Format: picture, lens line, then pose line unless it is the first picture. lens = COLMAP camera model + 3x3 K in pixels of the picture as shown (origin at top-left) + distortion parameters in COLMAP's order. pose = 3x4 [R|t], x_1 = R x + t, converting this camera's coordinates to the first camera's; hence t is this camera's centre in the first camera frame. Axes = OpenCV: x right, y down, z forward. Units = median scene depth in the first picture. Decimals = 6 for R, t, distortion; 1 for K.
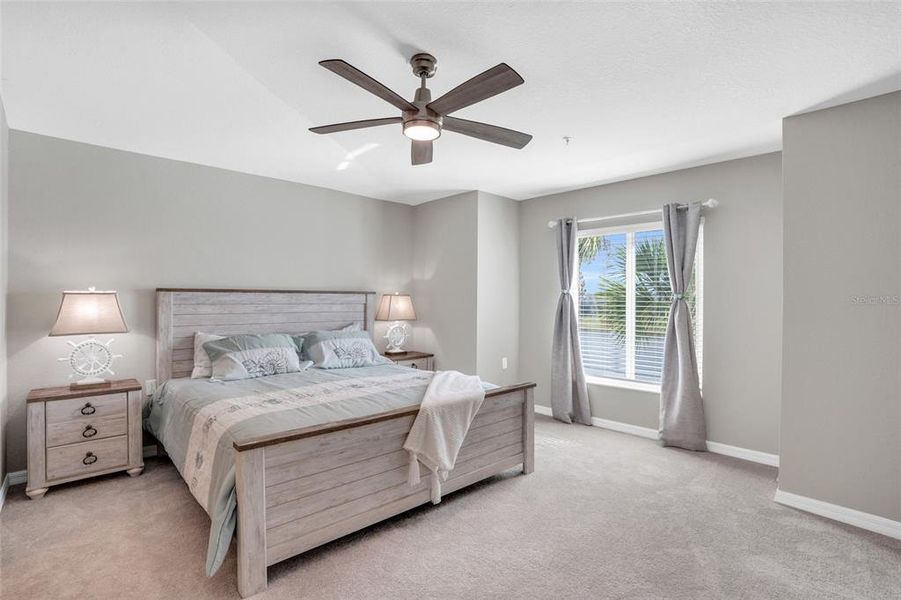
lens RADIAL K [[423.8, 0, 450.5], [0, 423.8, 300.0], [0, 0, 1]] dist [-0.070229, 0.023494]
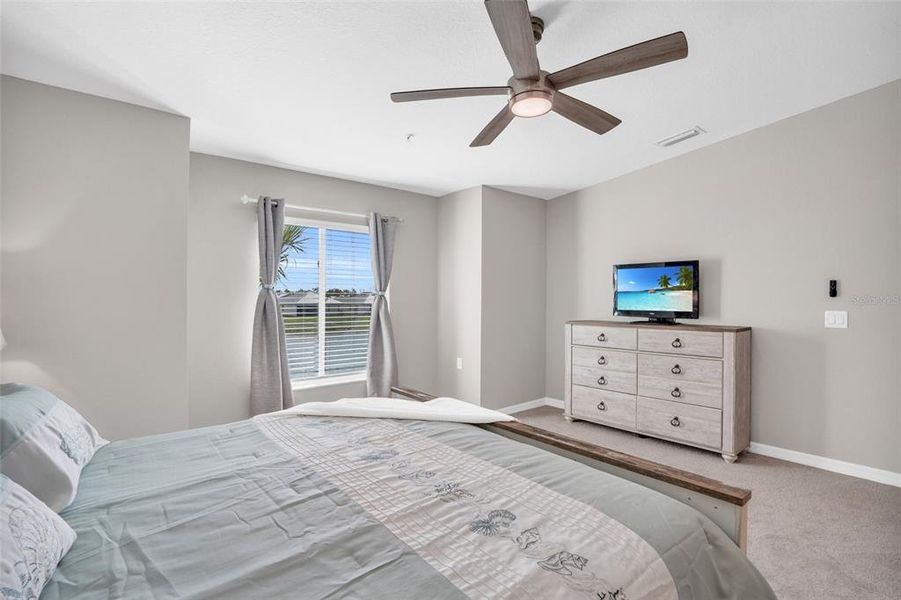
lens RADIAL K [[423.8, 0, 450.5], [0, 423.8, 300.0], [0, 0, 1]] dist [-0.070229, 0.023494]
pose [[0.103512, -0.011806, 0.994558, -0.587630], [-0.002346, 0.999924, 0.012114, -0.005335], [-0.994625, -0.003588, 0.103476, 0.657123]]
